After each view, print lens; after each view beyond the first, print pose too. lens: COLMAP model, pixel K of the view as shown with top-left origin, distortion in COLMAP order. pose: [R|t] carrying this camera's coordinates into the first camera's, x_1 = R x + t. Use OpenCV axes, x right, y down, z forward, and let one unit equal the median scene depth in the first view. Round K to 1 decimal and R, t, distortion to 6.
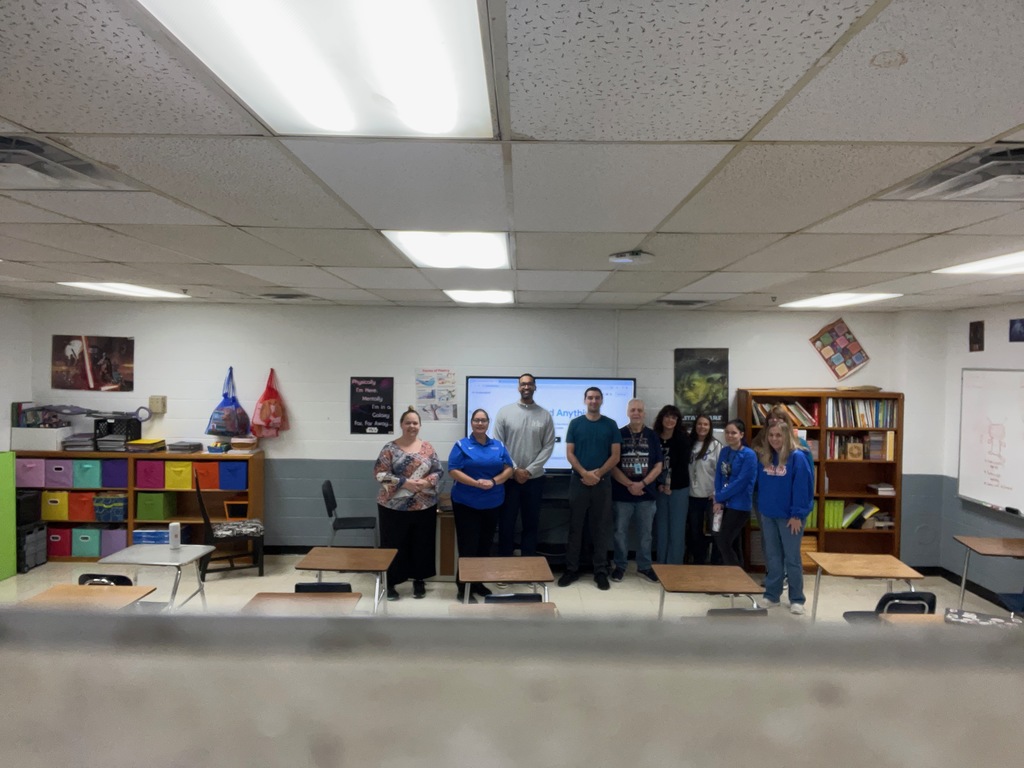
lens RADIAL K [[689.2, 0, 515.1], [0, 689.2, 376.8], [0, 0, 1]] dist [0.008641, -0.007880]
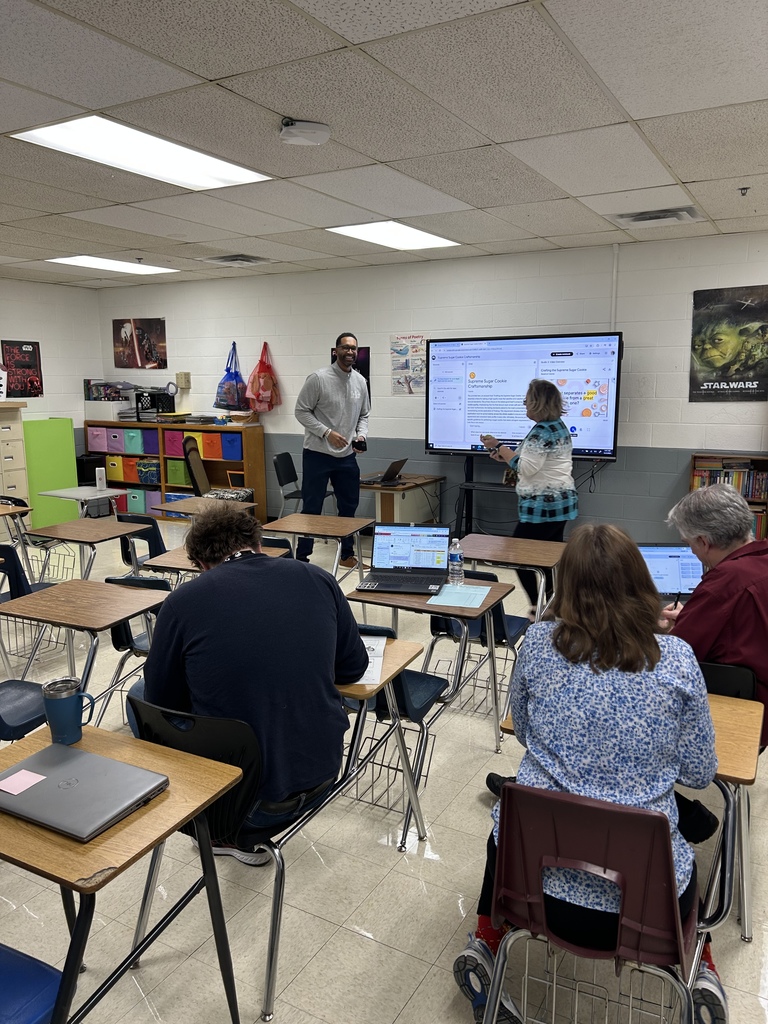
lens RADIAL K [[766.7, 0, 382.7], [0, 766.7, 516.0], [0, 0, 1]] dist [0.046645, -0.007102]
pose [[0.867344, 0.069987, -0.492764, 0.367489], [0.008409, 0.987862, 0.155106, 0.065694], [0.497638, -0.138674, 0.856228, 0.090411]]
